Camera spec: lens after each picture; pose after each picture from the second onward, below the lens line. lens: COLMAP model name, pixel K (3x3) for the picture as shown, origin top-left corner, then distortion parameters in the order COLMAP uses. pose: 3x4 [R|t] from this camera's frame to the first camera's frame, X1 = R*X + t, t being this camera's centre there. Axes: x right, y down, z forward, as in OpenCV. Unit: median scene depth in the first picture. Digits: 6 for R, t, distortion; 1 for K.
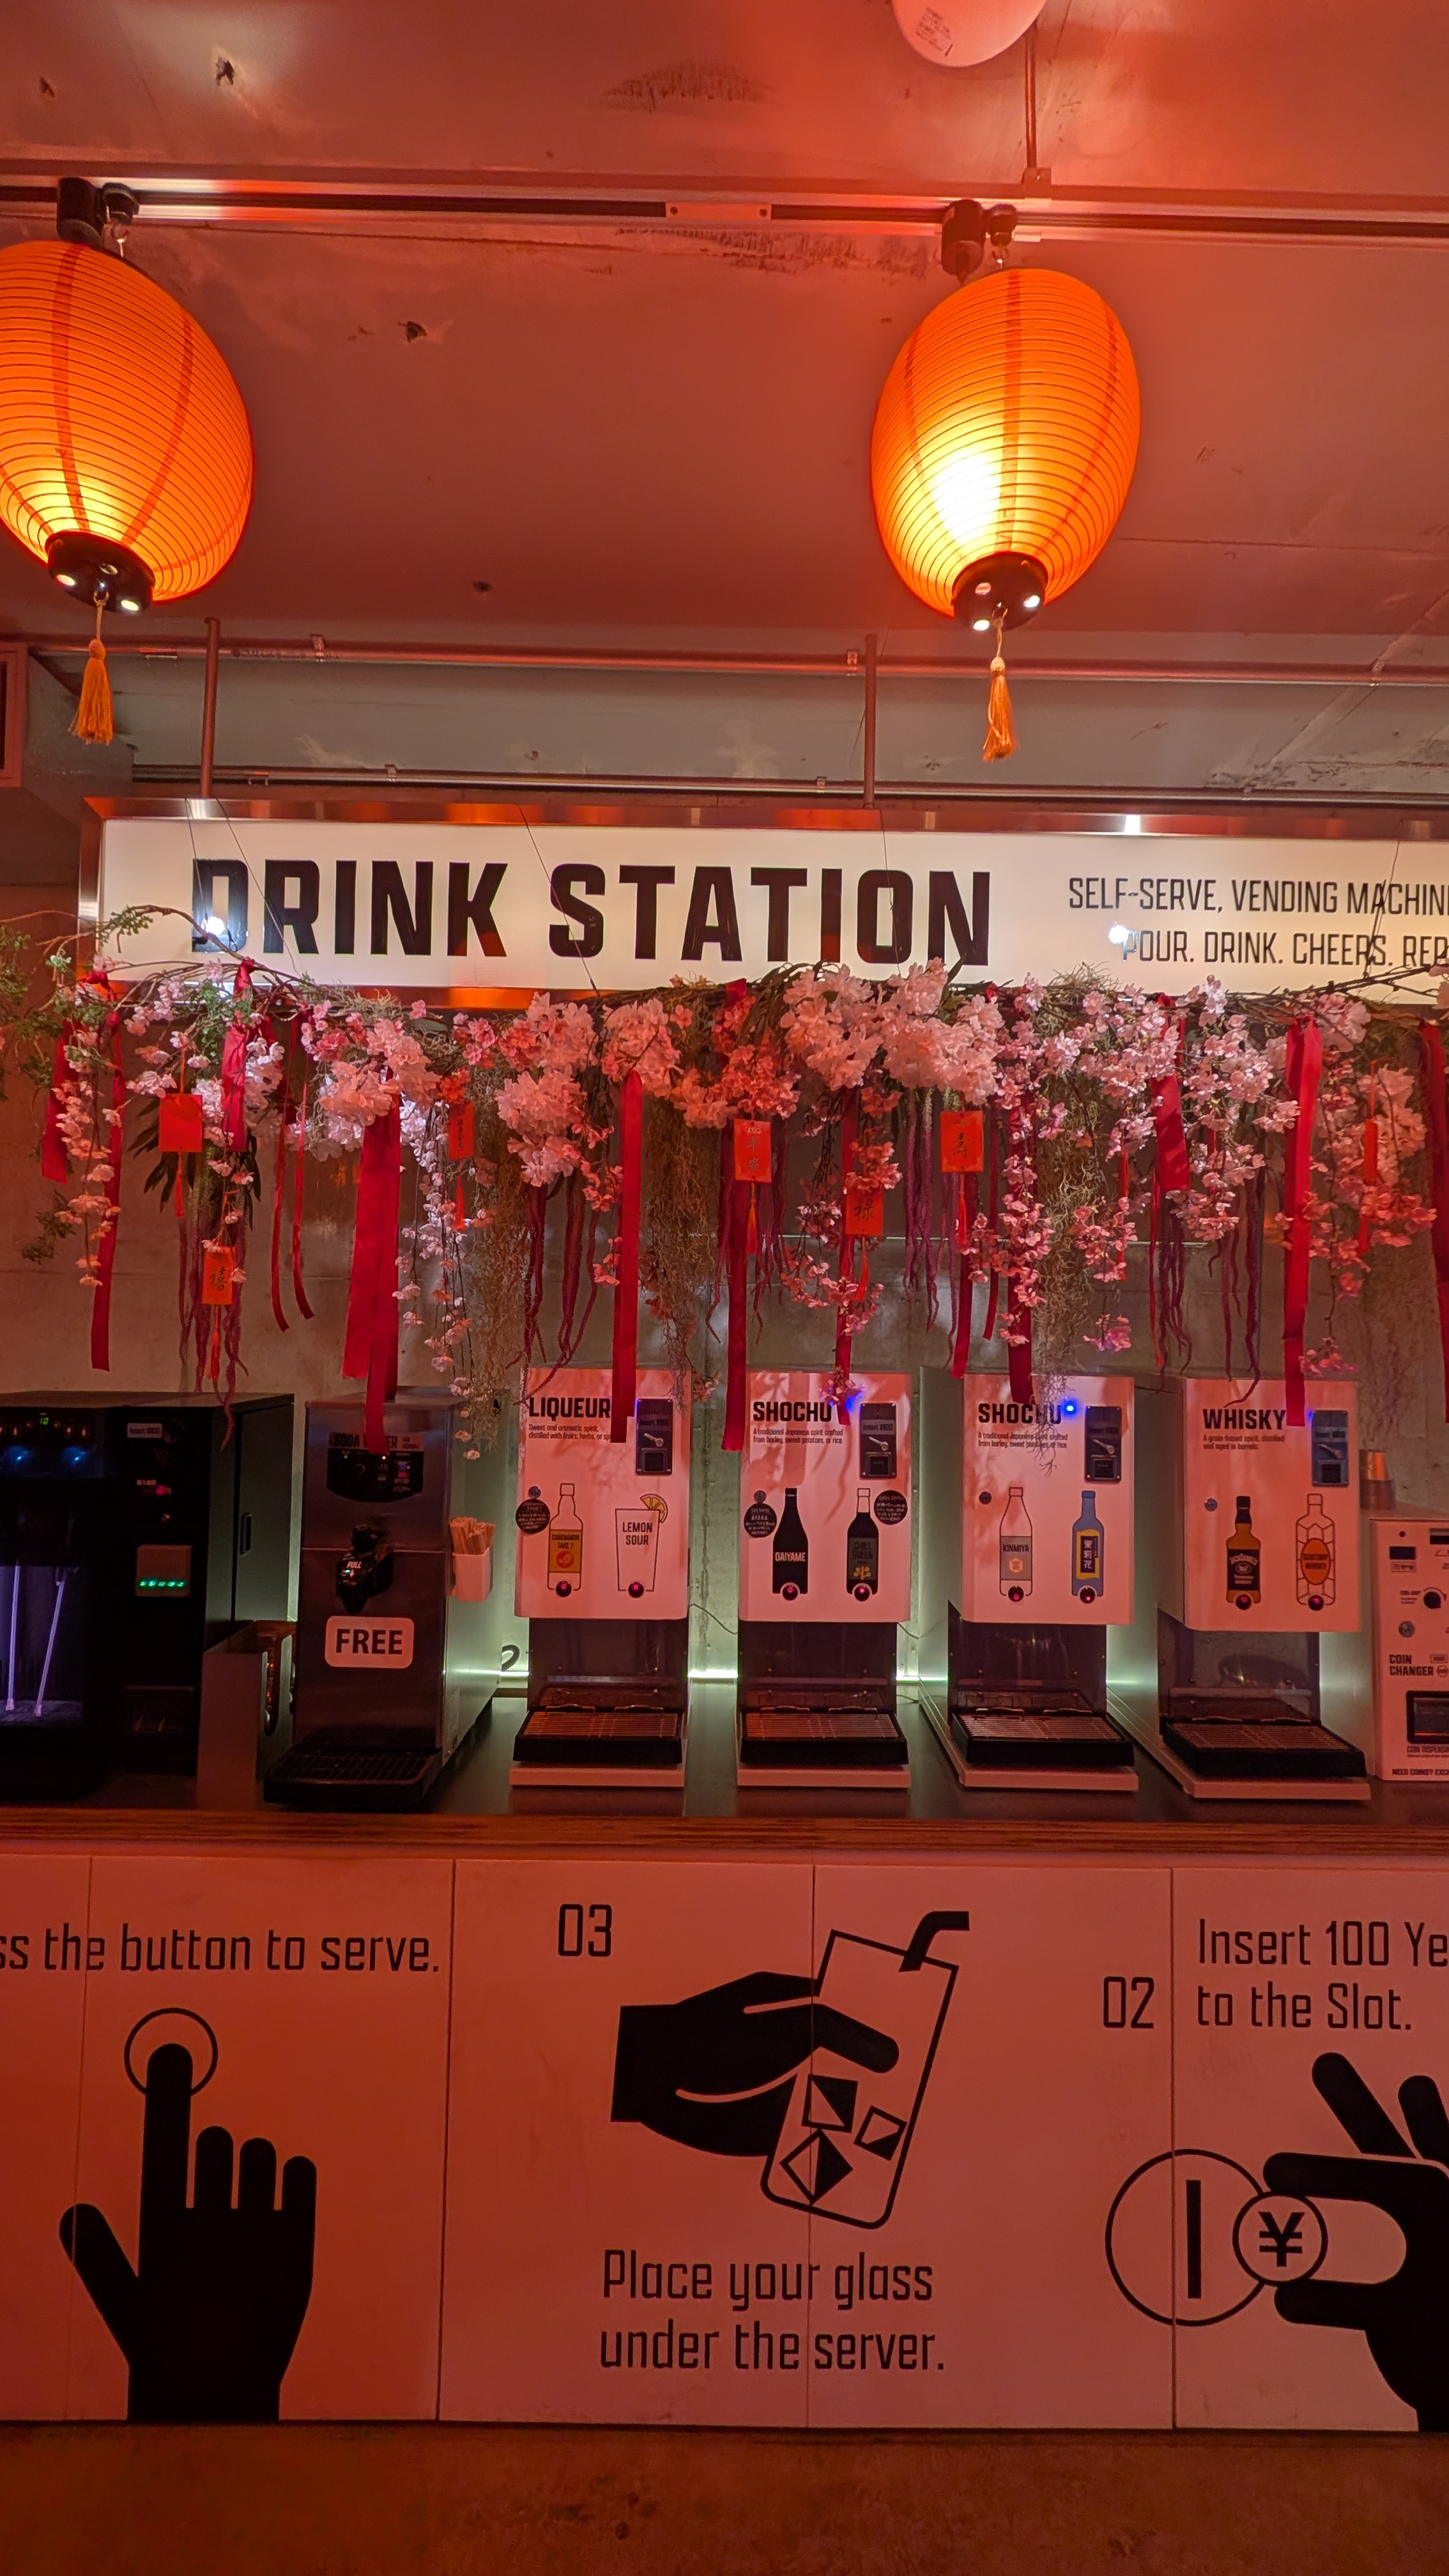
lens RADIAL K [[972.7, 0, 719.7], [0, 972.7, 1297.3], [0, 0, 1]] dist [0.002623, -0.000050]
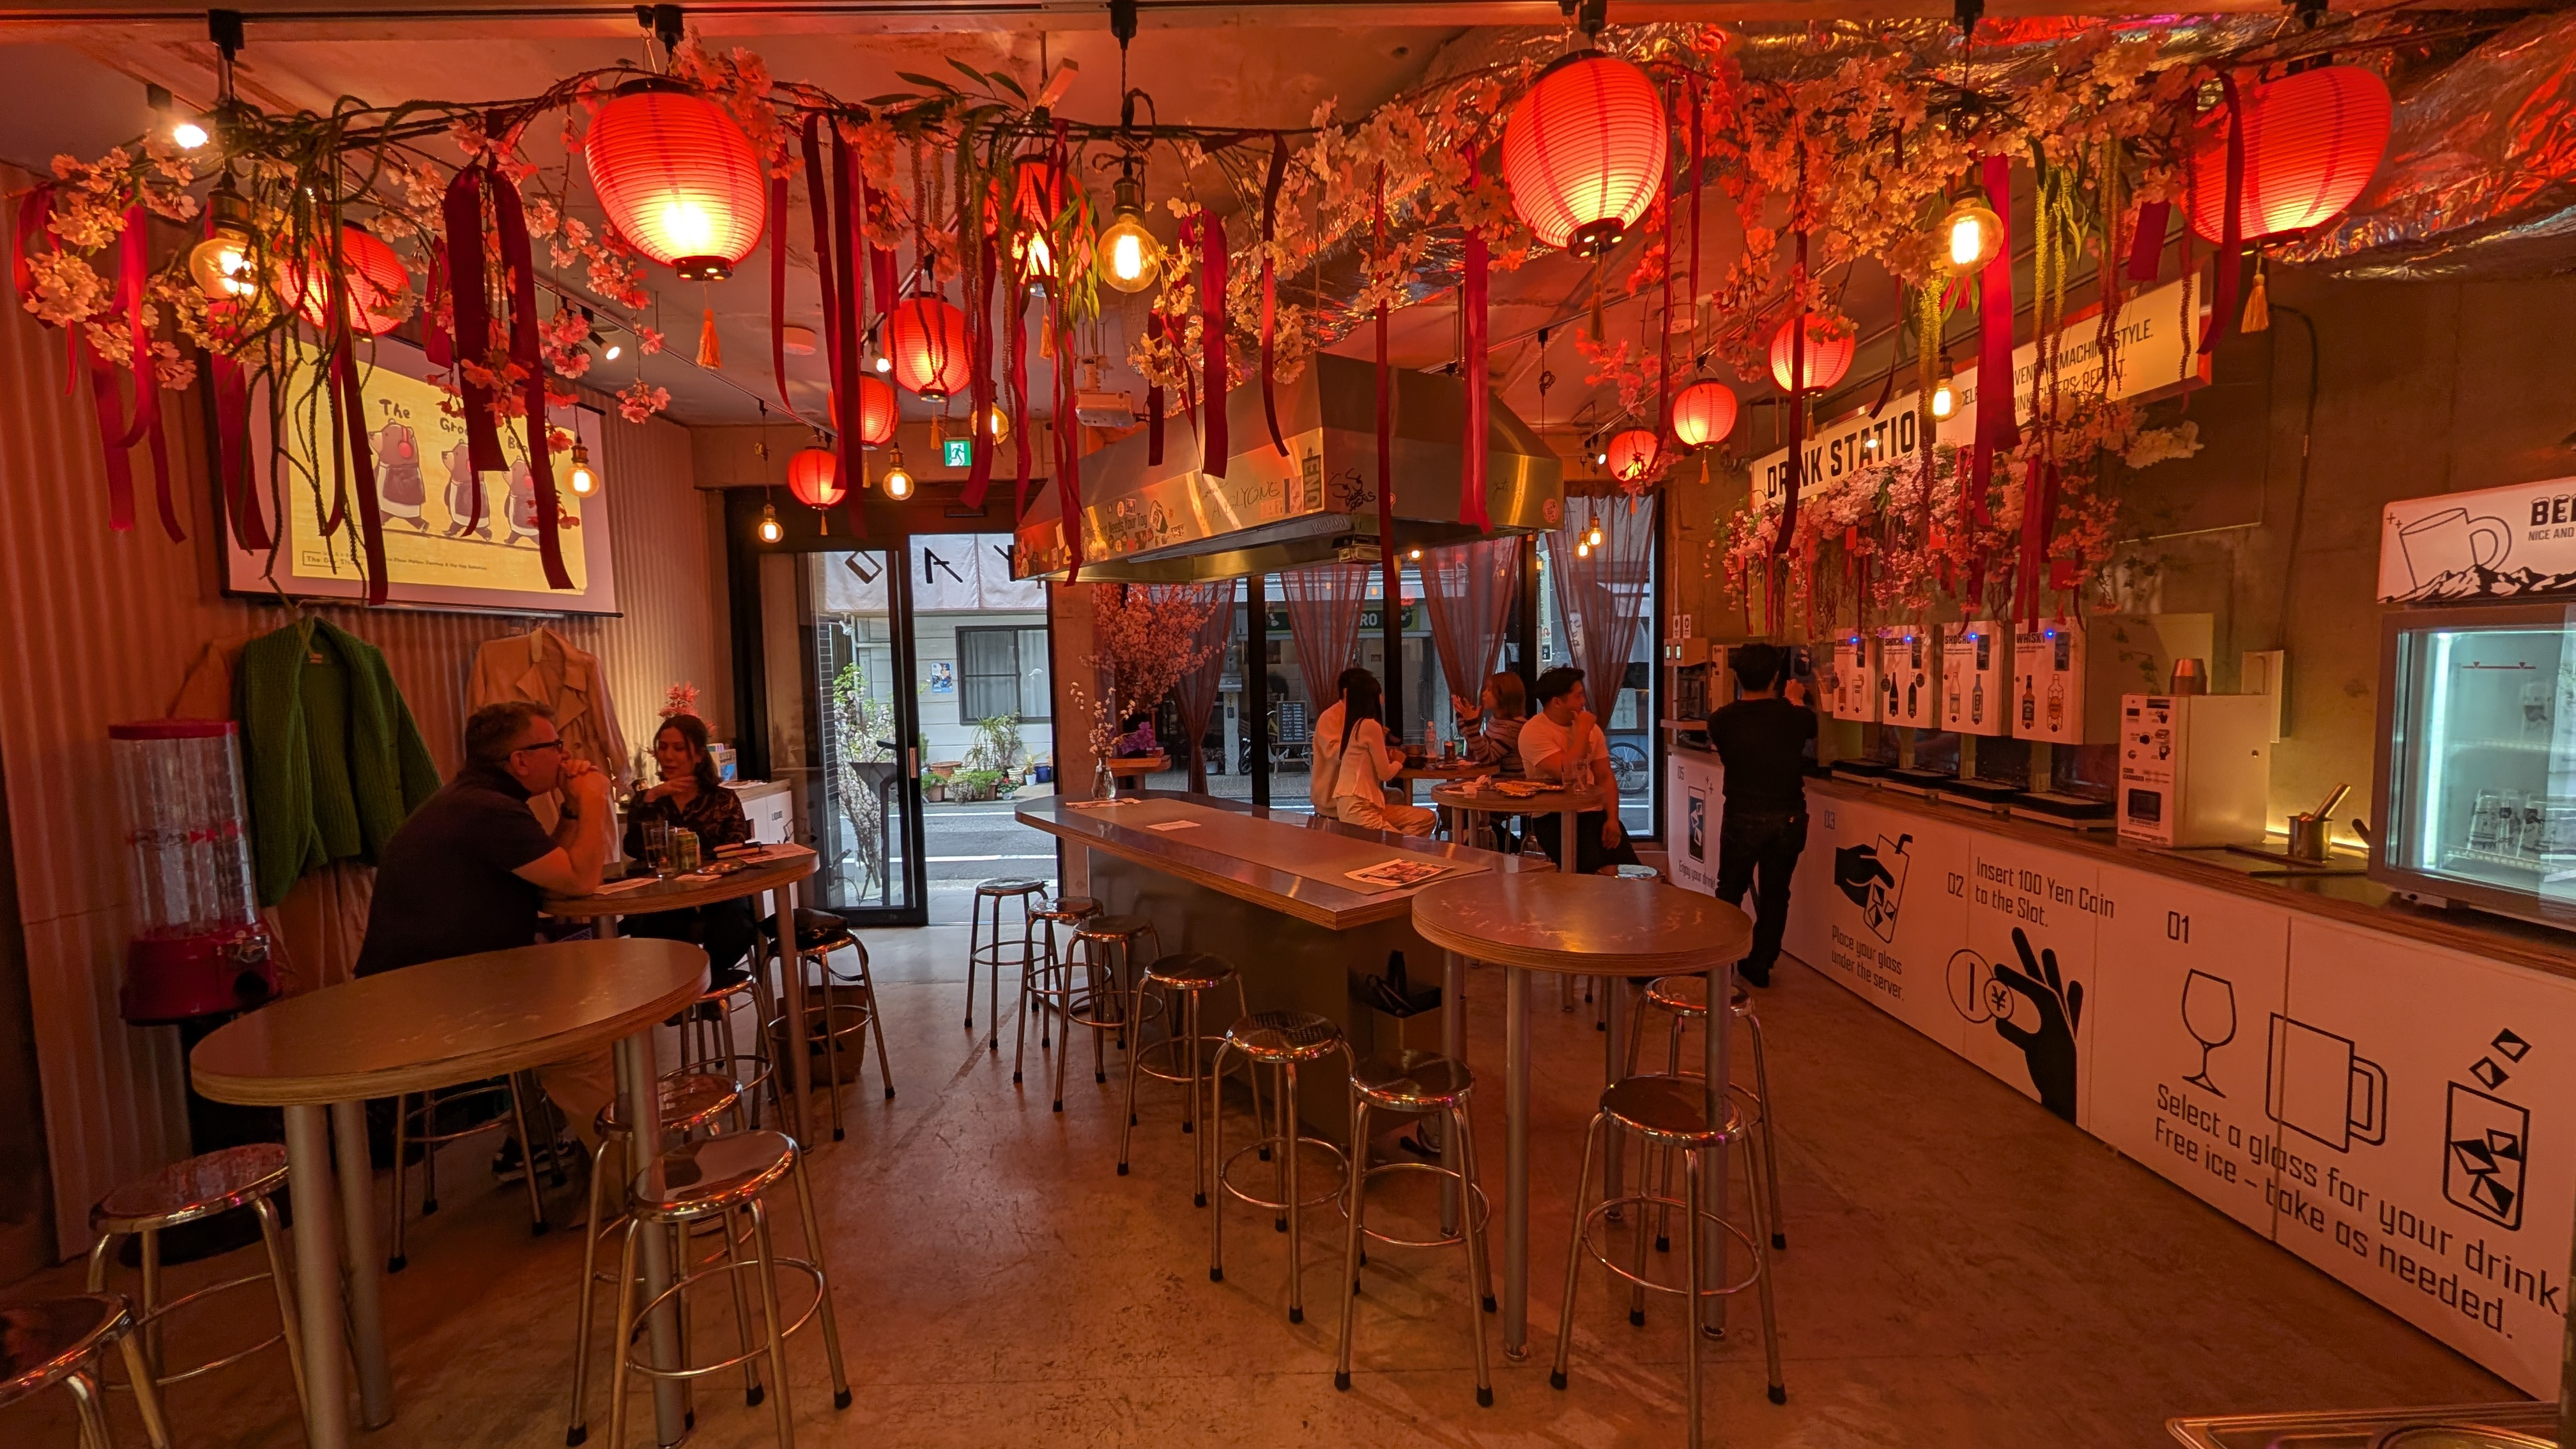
lens RADIAL K [[969.3, 0, 1293.6], [0, 969.3, 734.3], [0, 0, 1]] dist [-0.023635, -0.000168]
pose [[-0.006618, 0.060919, -0.998121, 2.557230], [0.072299, 0.995560, 0.060284, 0.094485], [0.997361, -0.071764, -0.010993, -0.520203]]
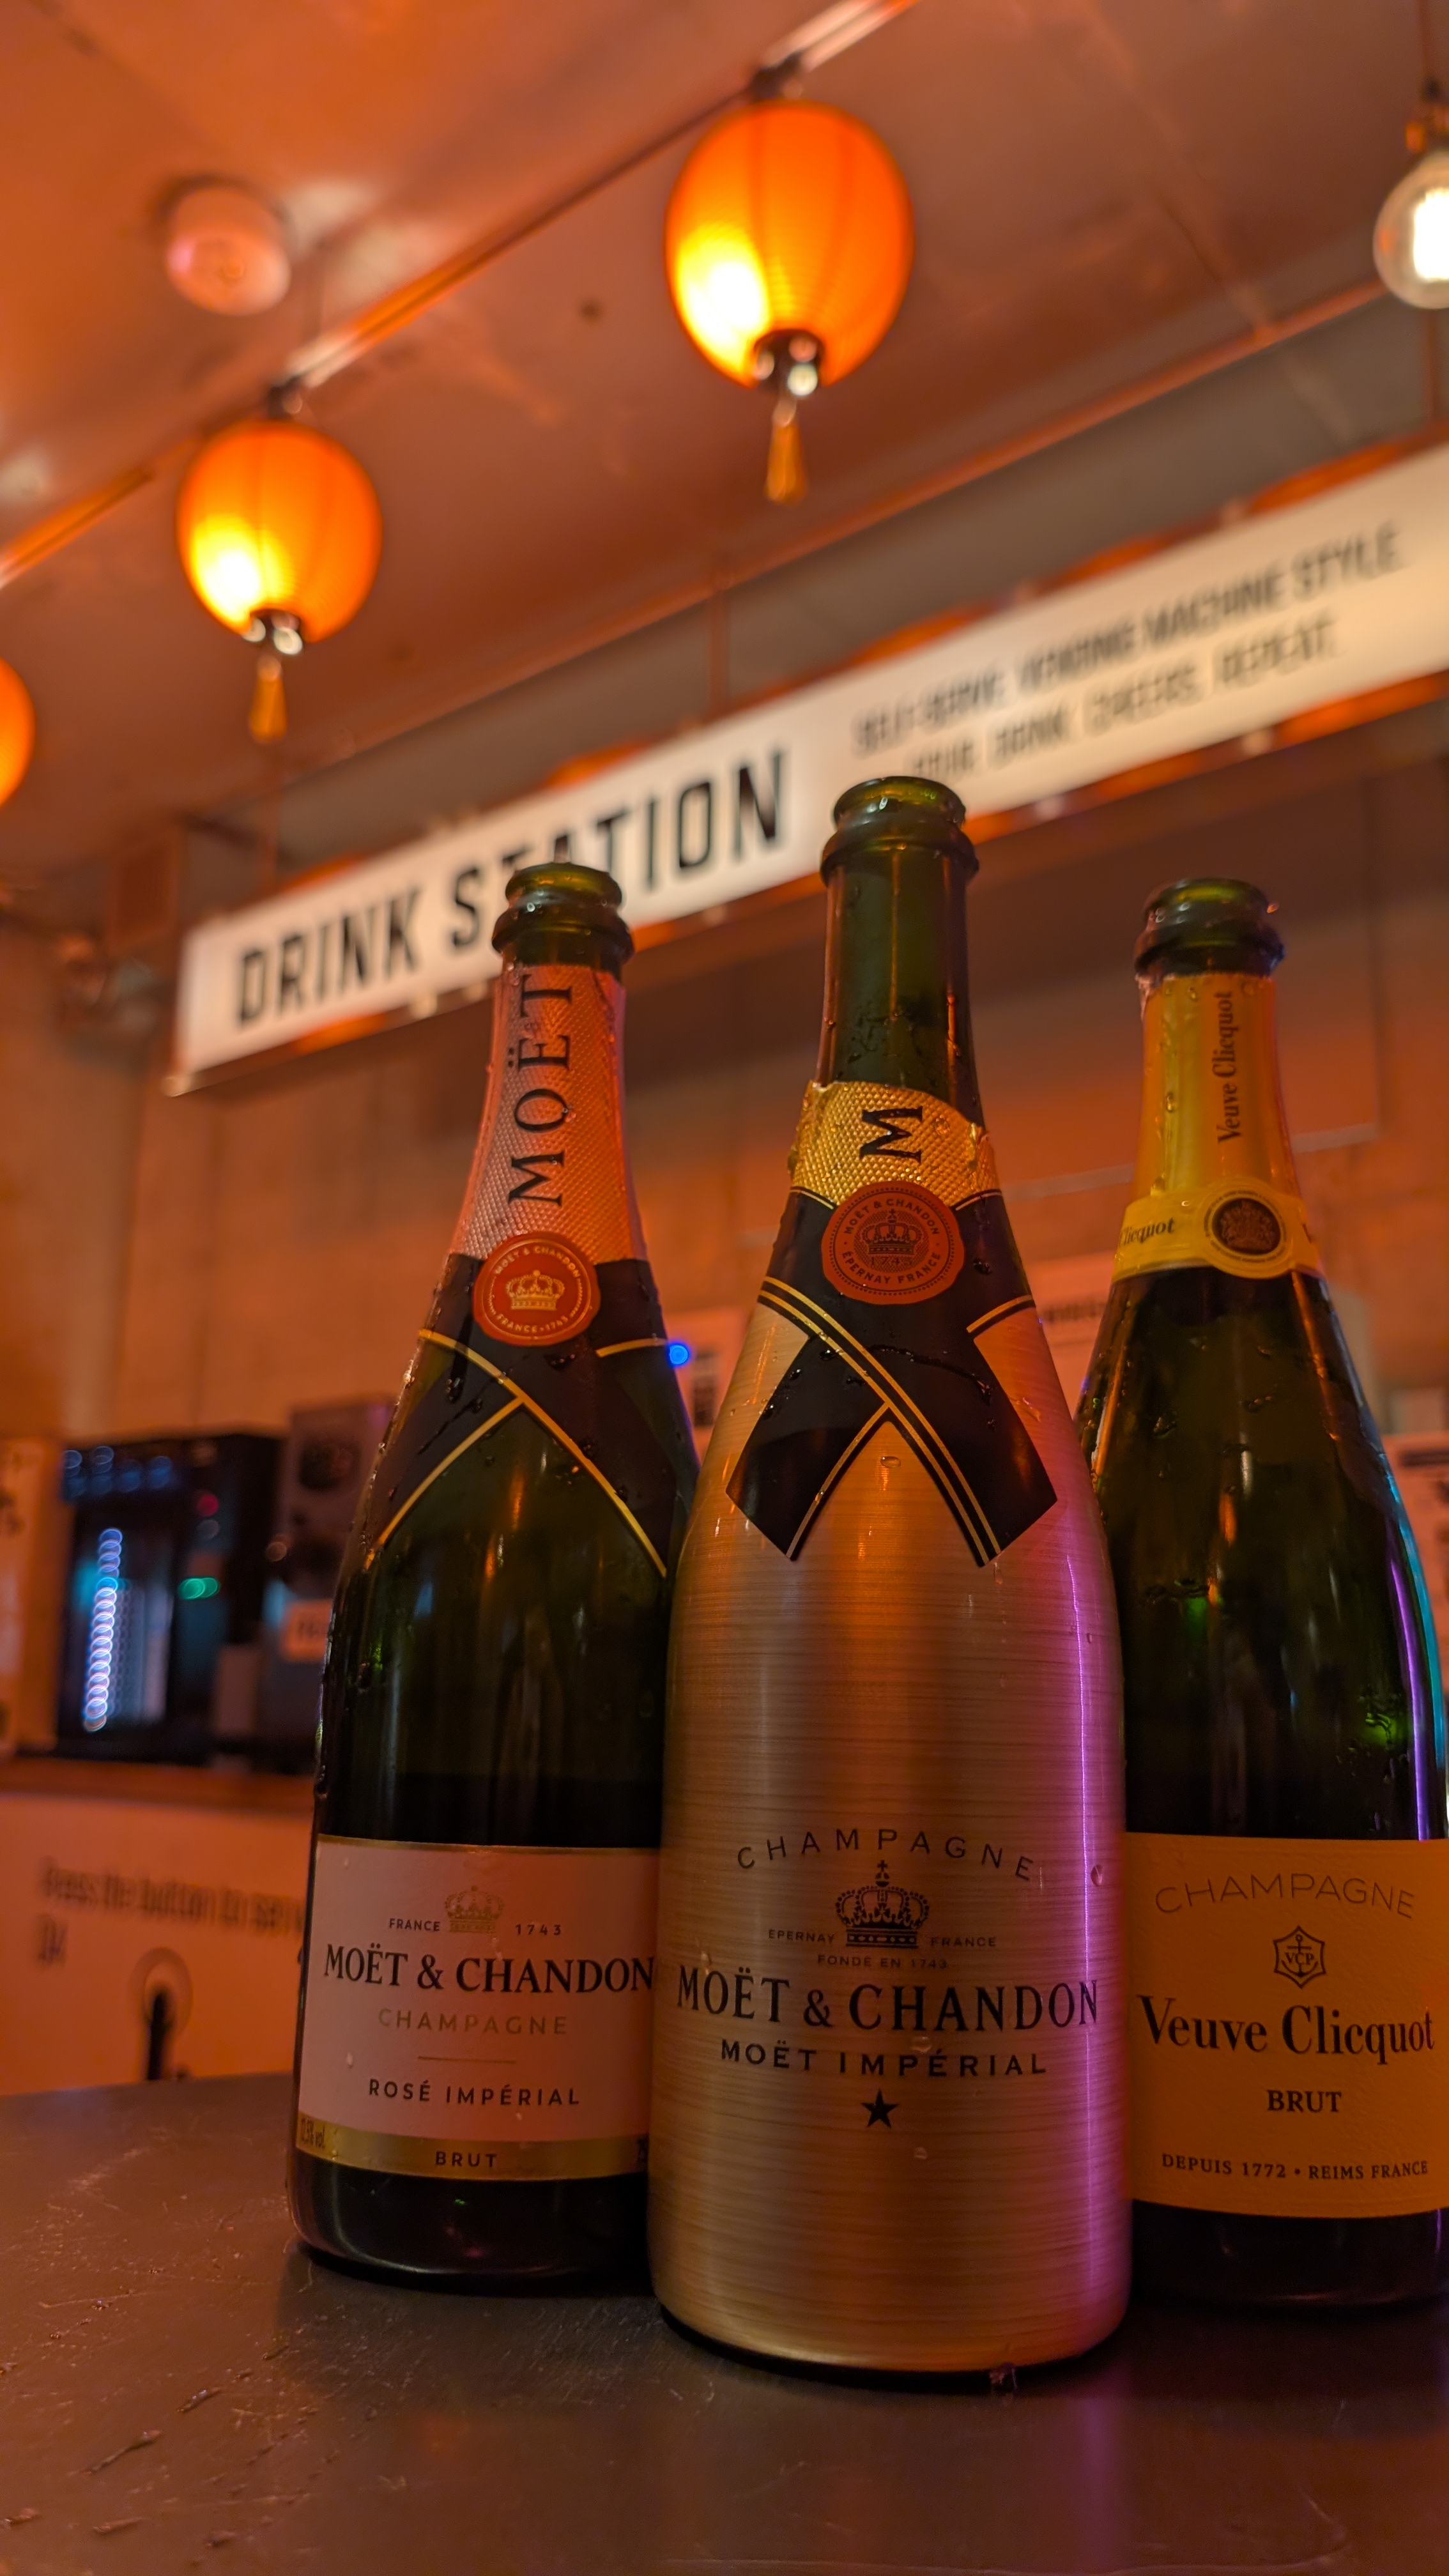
lens RADIAL K [[1878.1, 0, 724.5], [0, 1878.1, 1288.0], [0, 0, 1]] dist [-0.000658, -0.008229]
pose [[0.775392, -0.138550, -0.616094, 1.234180], [0.024530, 0.981506, -0.189852, 0.381366], [0.631004, 0.132097, 0.764451, -0.292340]]
